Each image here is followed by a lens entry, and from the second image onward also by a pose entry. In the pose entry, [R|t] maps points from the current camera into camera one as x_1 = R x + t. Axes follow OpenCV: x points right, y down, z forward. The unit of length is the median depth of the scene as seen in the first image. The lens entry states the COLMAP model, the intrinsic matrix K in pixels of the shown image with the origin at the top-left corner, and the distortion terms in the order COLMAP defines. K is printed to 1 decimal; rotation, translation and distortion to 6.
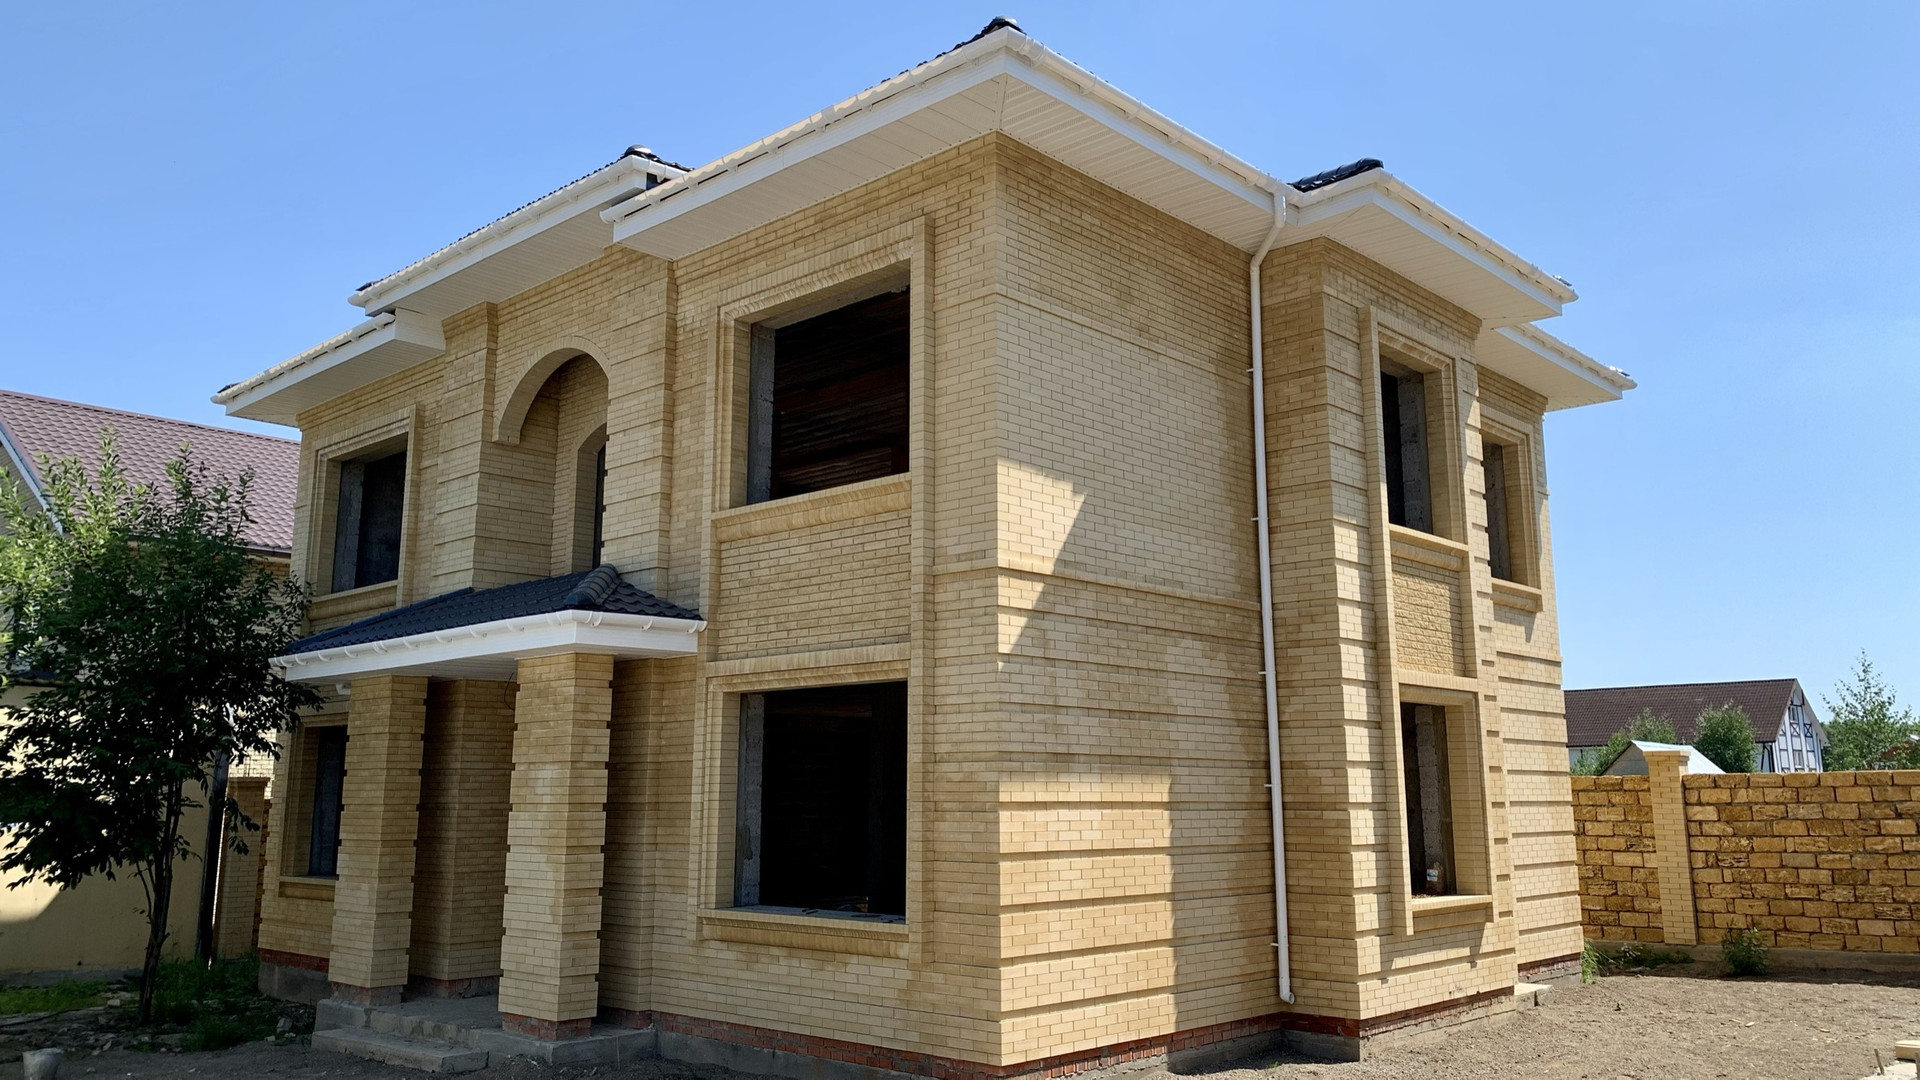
lens RADIAL K [[1444.3, 0, 961.1], [0, 1444.3, 524.7], [0, 0, 1]] dist [0.017659, -0.007280]
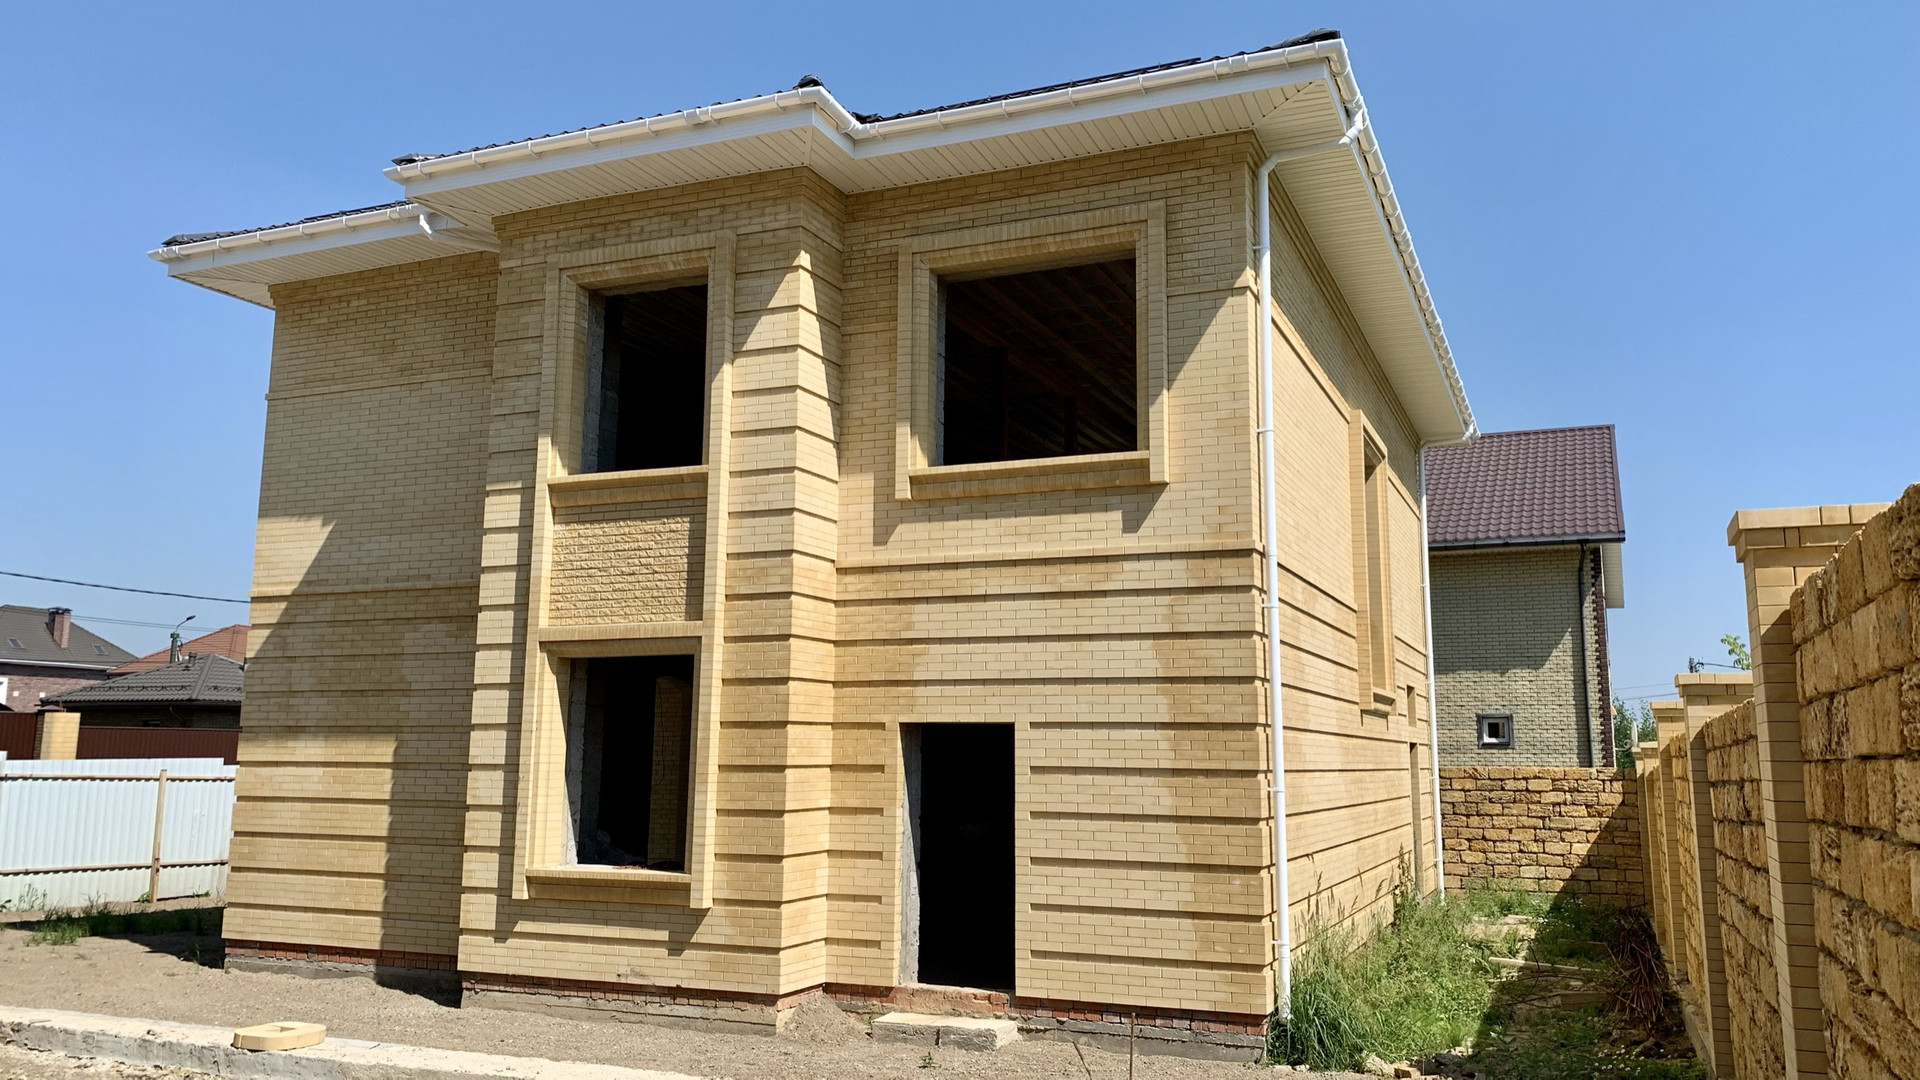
lens RADIAL K [[1444.3, 0, 963.0], [0, 1444.3, 548.6], [0, 0, 1]] dist [0.017659, -0.007280]
pose [[0.353564, -0.129162, -0.926450, 1.473292], [0.168820, 0.982968, -0.072614, 0.187229], [0.920050, -0.130730, 0.369348, 1.029215]]
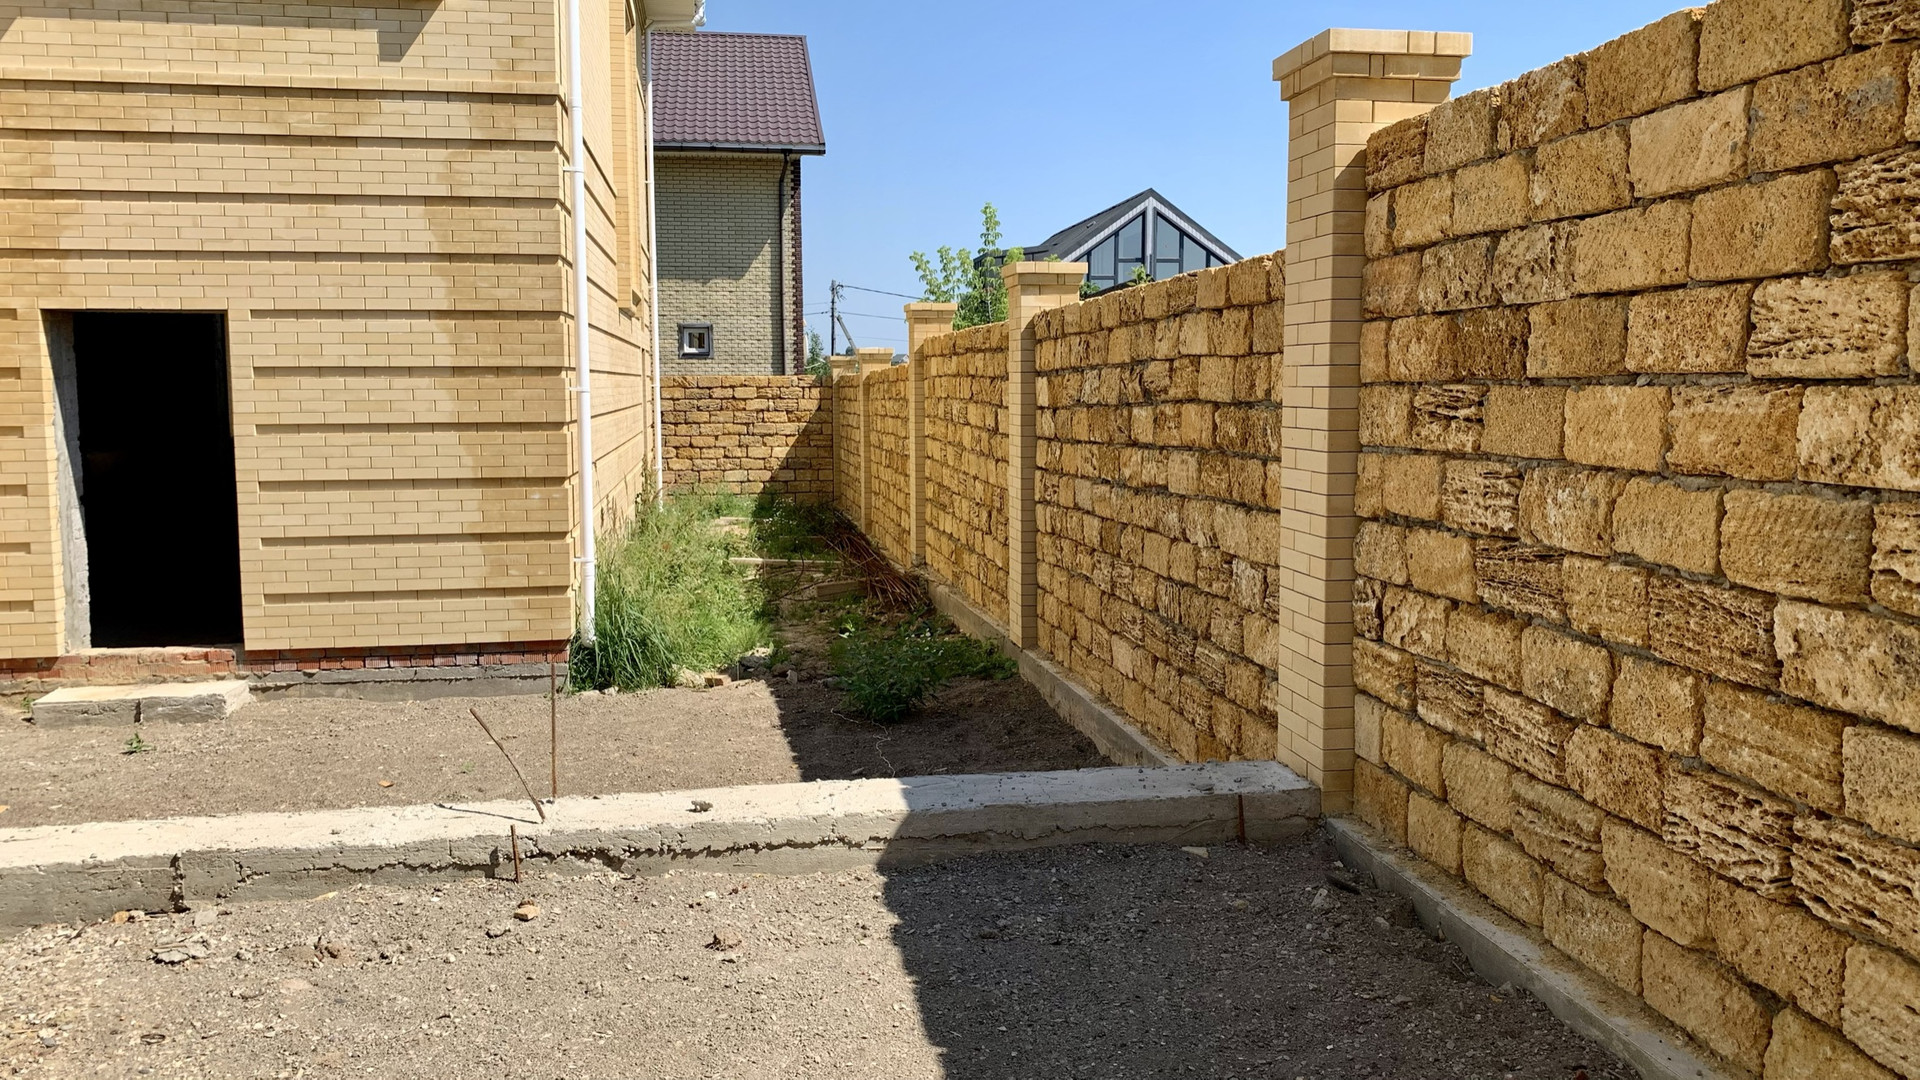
lens RADIAL K [[1444.3, 0, 963.2], [0, 1444.3, 534.8], [0, 0, 1]] dist [0.017659, -0.007280]
pose [[0.801742, 0.062854, -0.594356, 1.314594], [0.115875, 0.959239, 0.257747, 0.200964], [0.586330, -0.275517, 0.761779, 1.028271]]
